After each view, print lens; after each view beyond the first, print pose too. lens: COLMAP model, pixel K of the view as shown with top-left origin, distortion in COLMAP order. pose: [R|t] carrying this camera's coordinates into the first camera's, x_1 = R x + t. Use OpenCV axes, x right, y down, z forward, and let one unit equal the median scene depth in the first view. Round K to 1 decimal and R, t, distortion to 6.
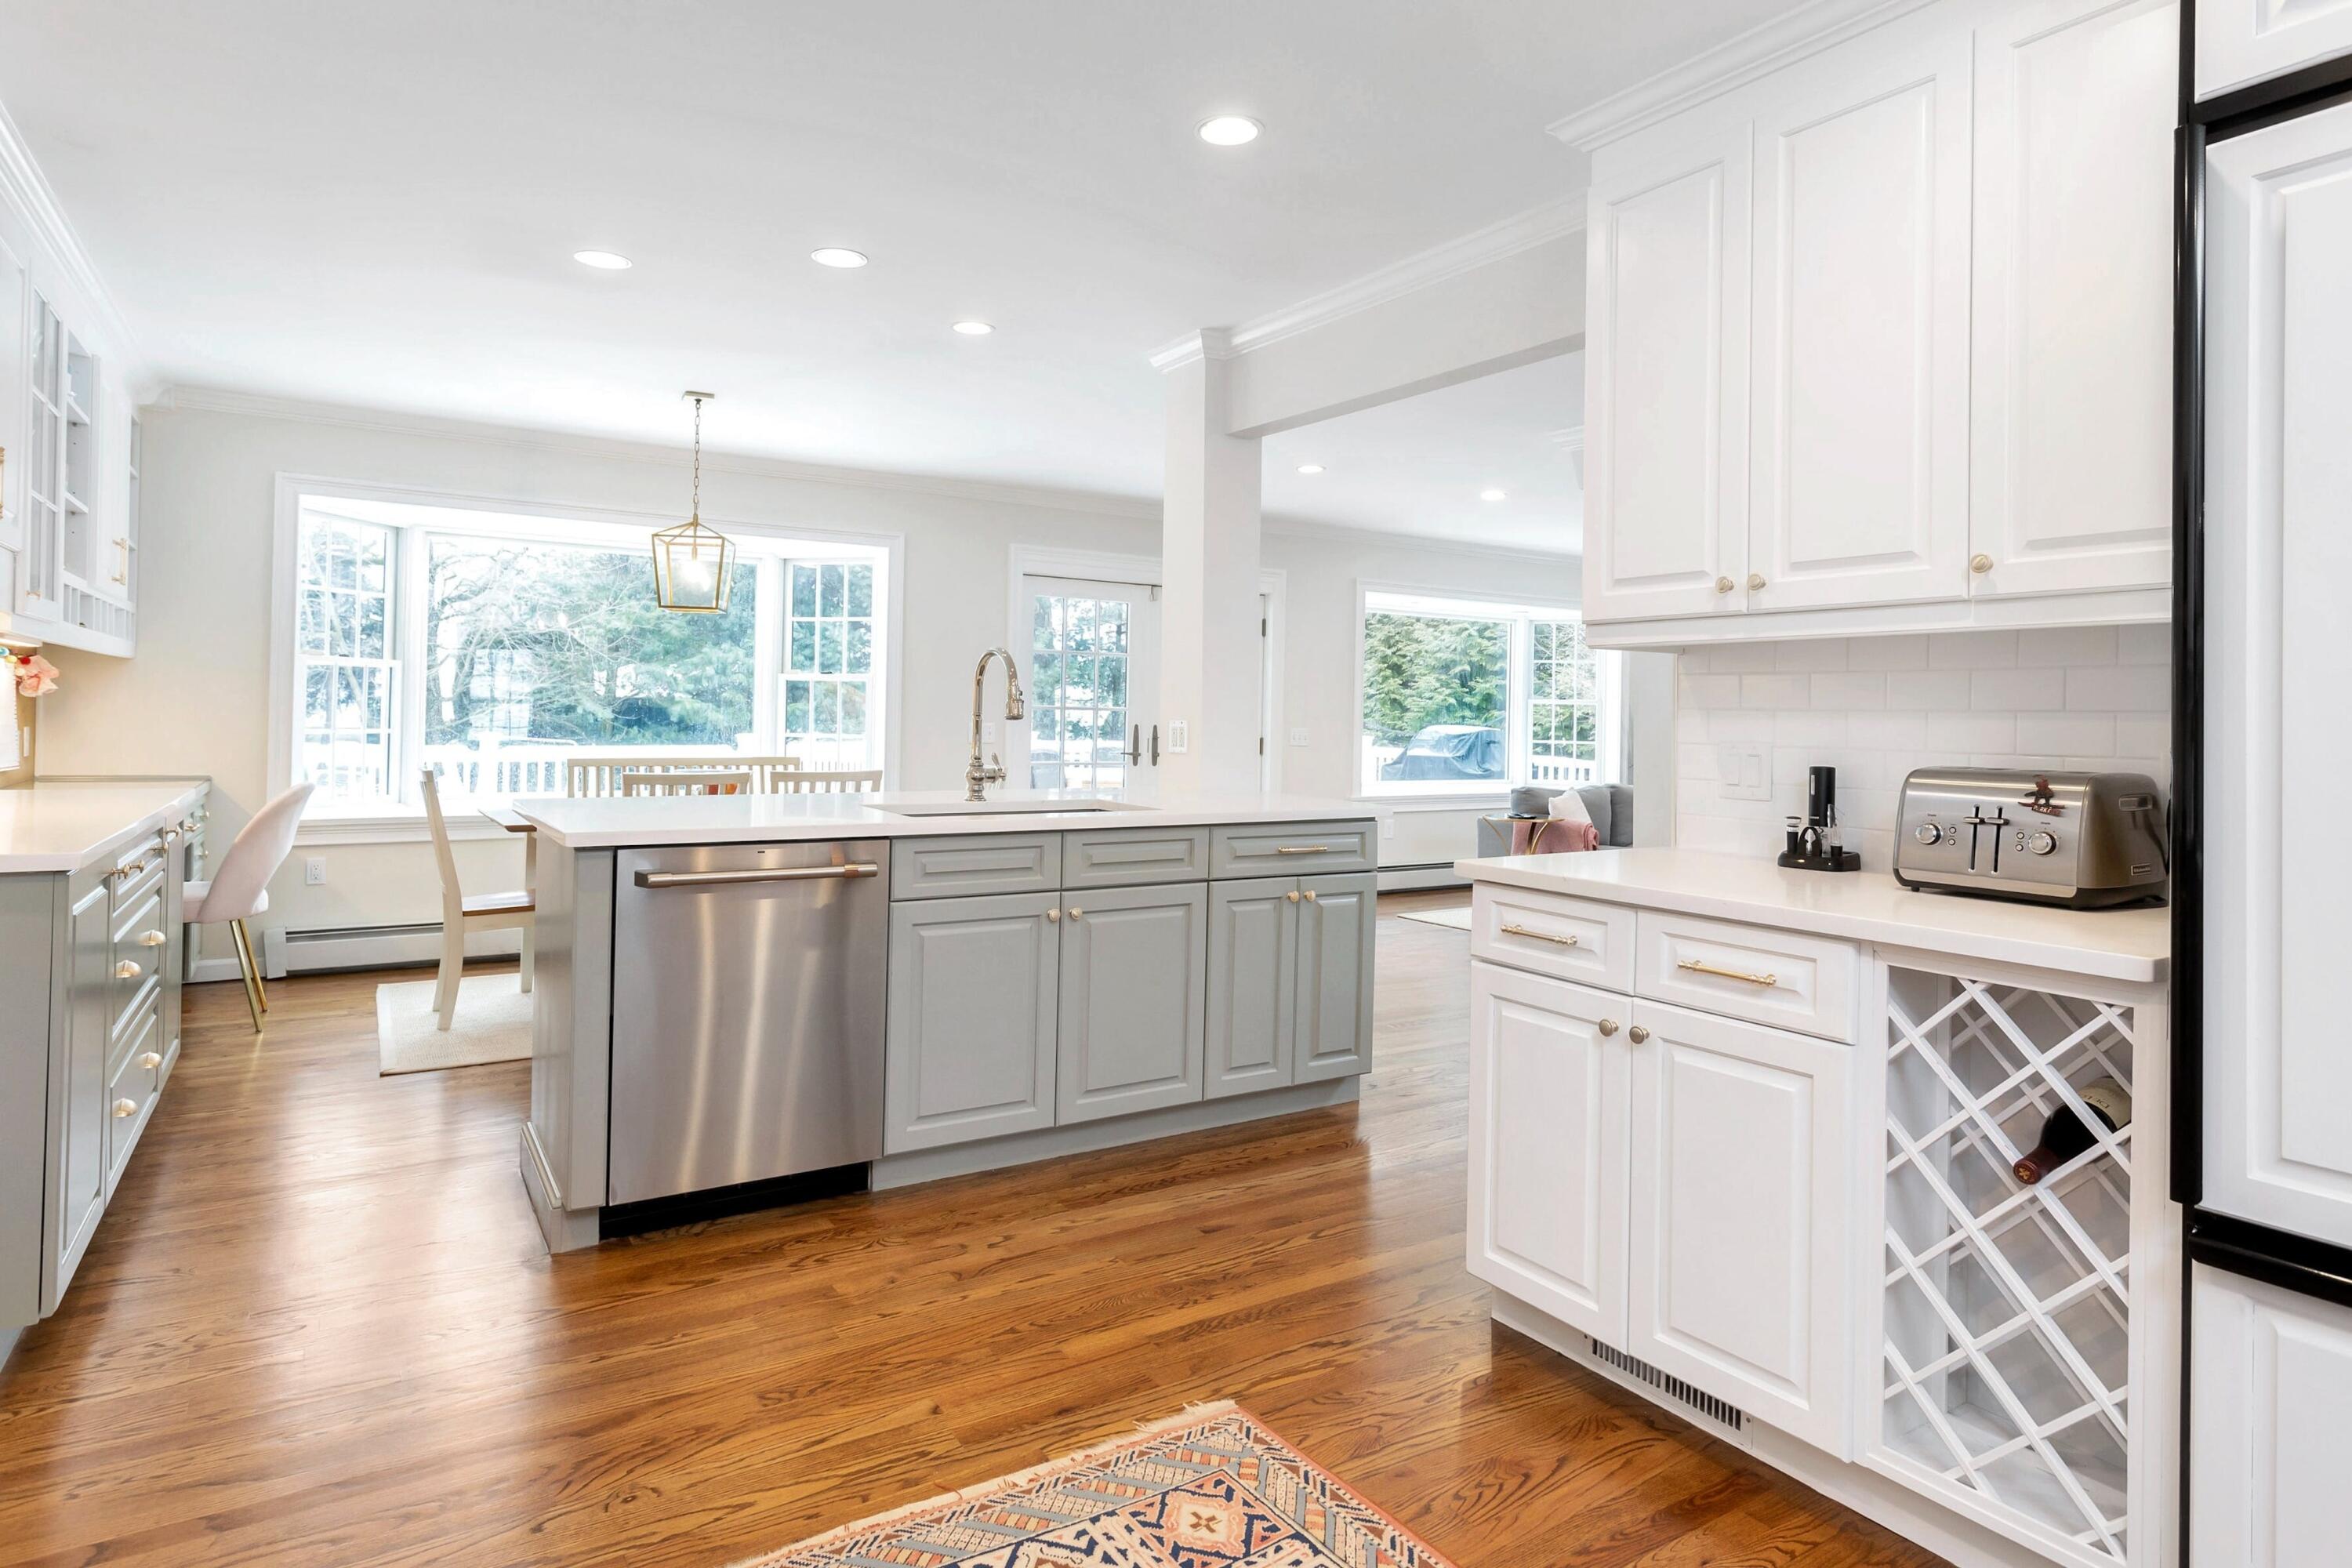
lens RADIAL K [[1346.4, 0, 1164.1], [0, 1346.4, 670.6], [0, 0, 1]] dist [0.002328, -0.001101]
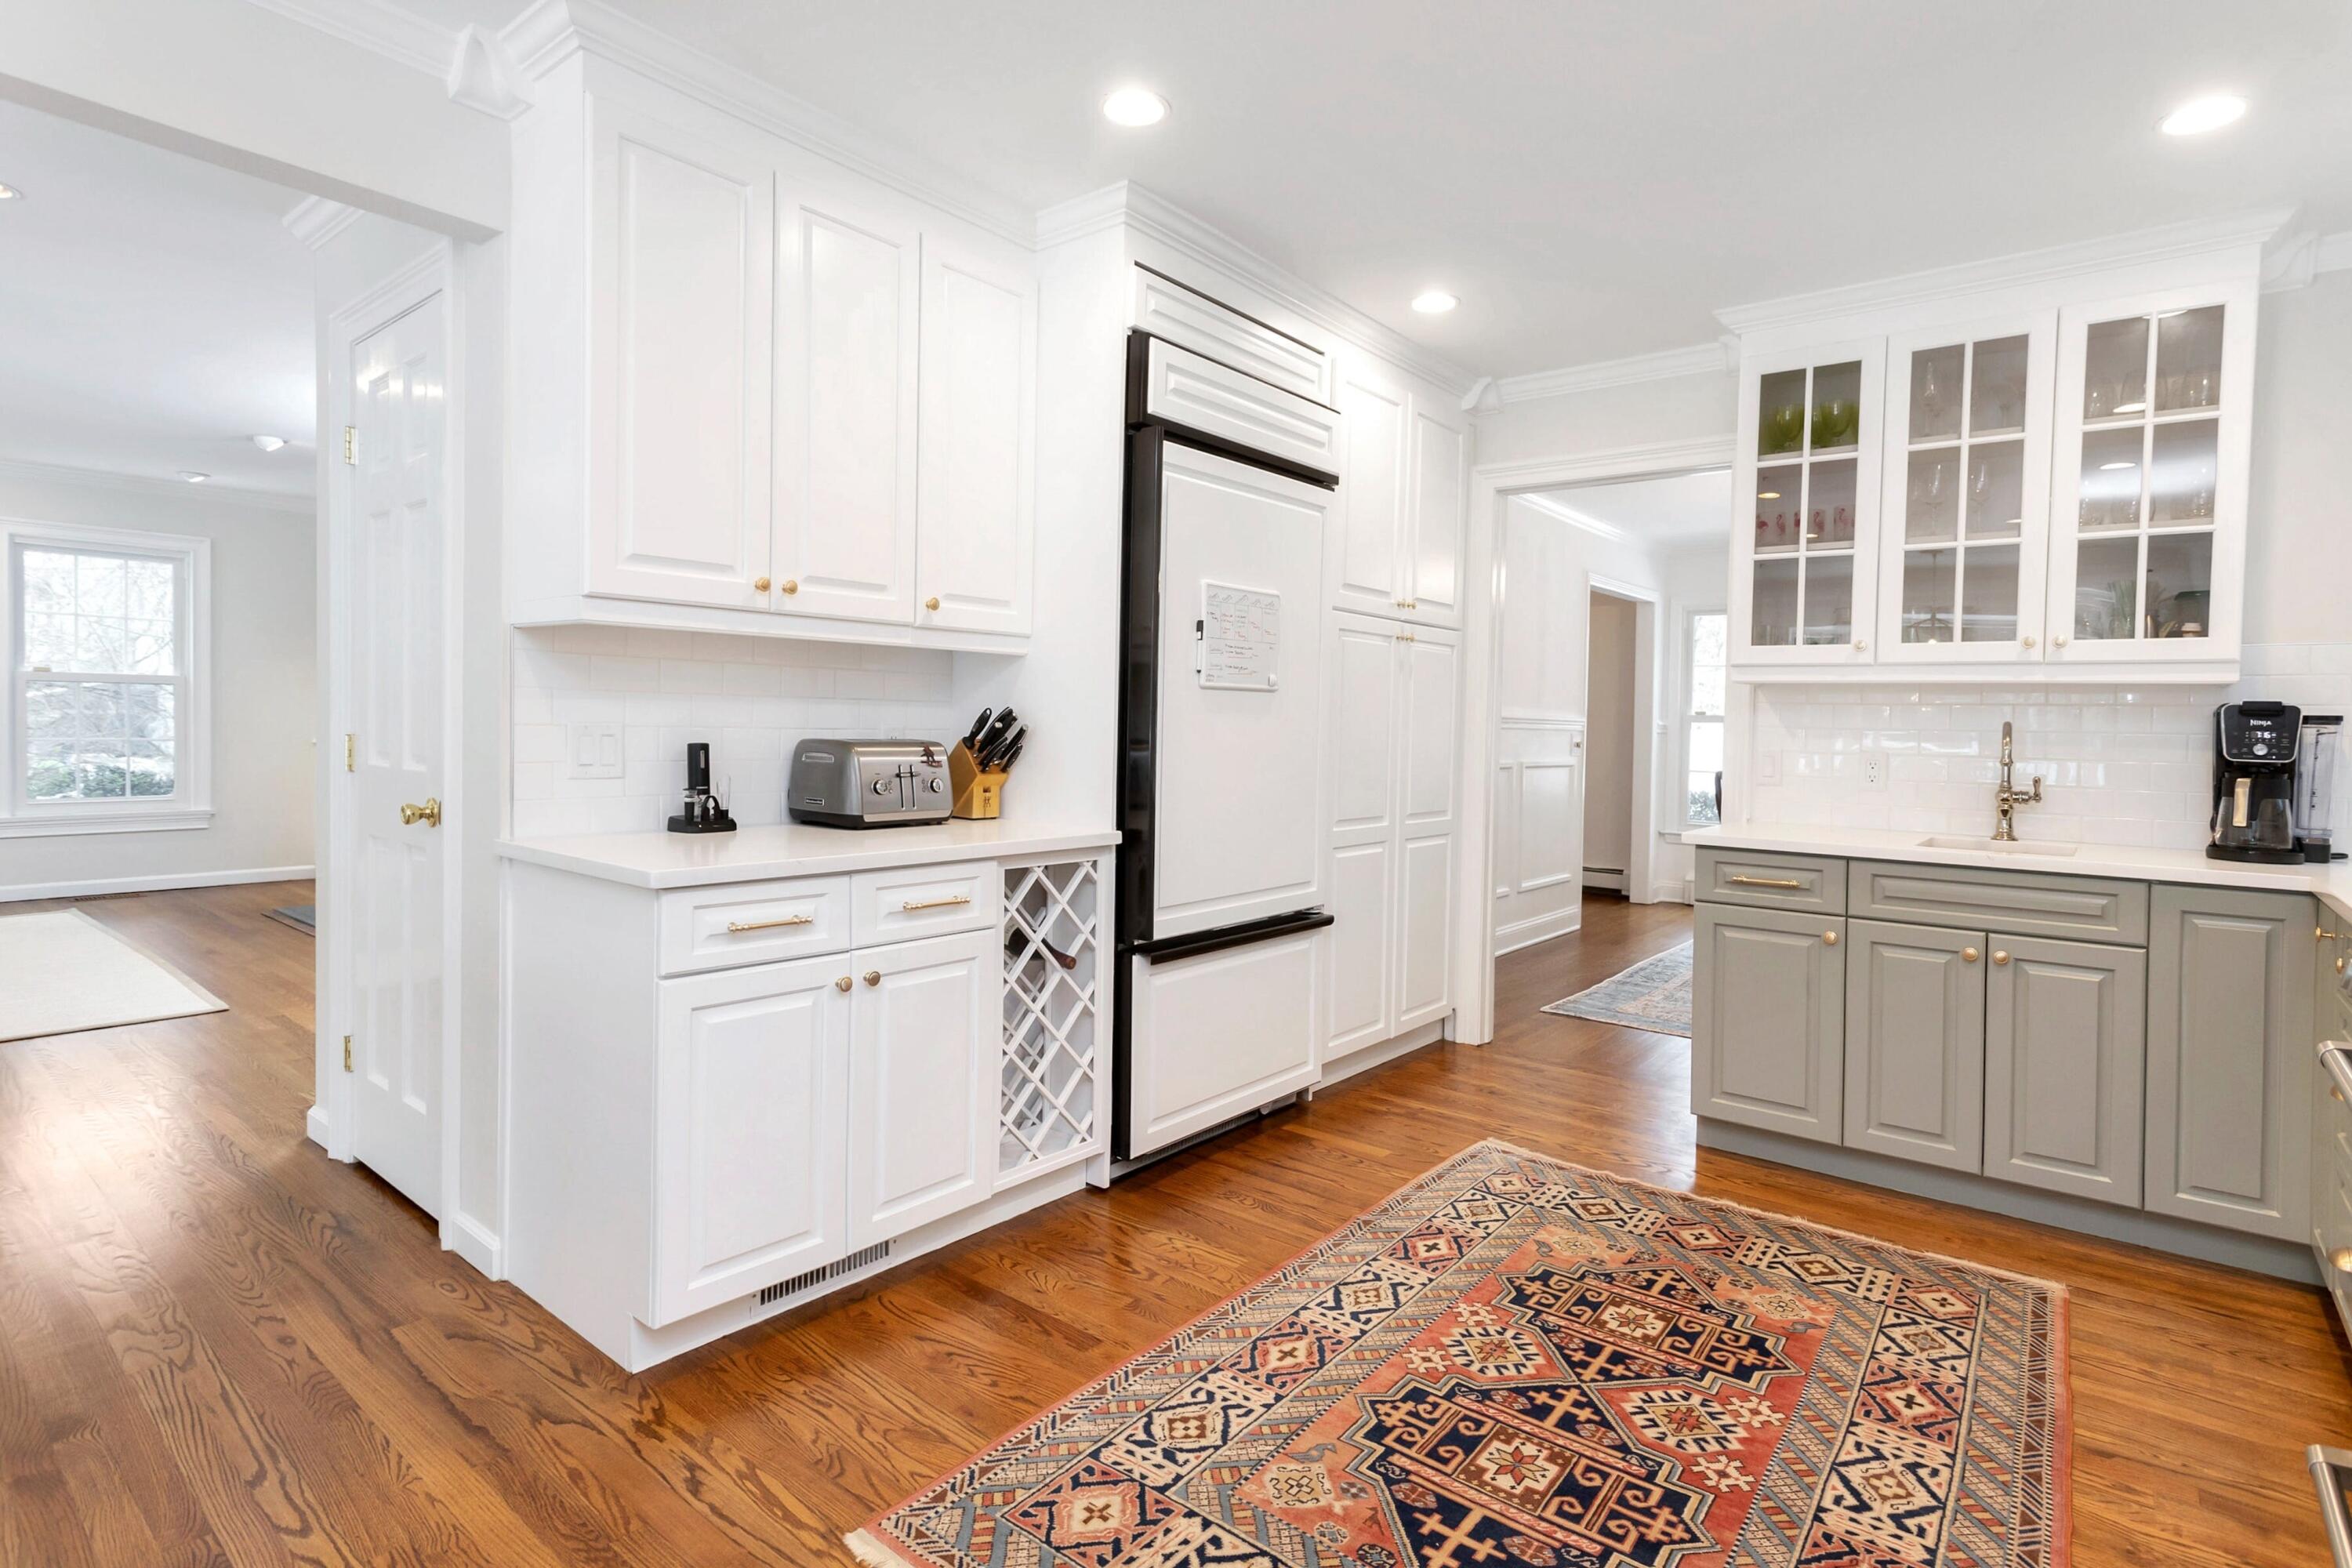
lens RADIAL K [[1137.1, 0, 1230.3], [0, 1137.1, 738.0], [0, 0, 1]] dist [-0.035522, 0.000341]
pose [[-0.341088, -0.036332, 0.939329, -0.565160], [-0.060189, 0.998046, 0.016747, 0.023426], [-0.938102, -0.050825, -0.342609, 0.896787]]
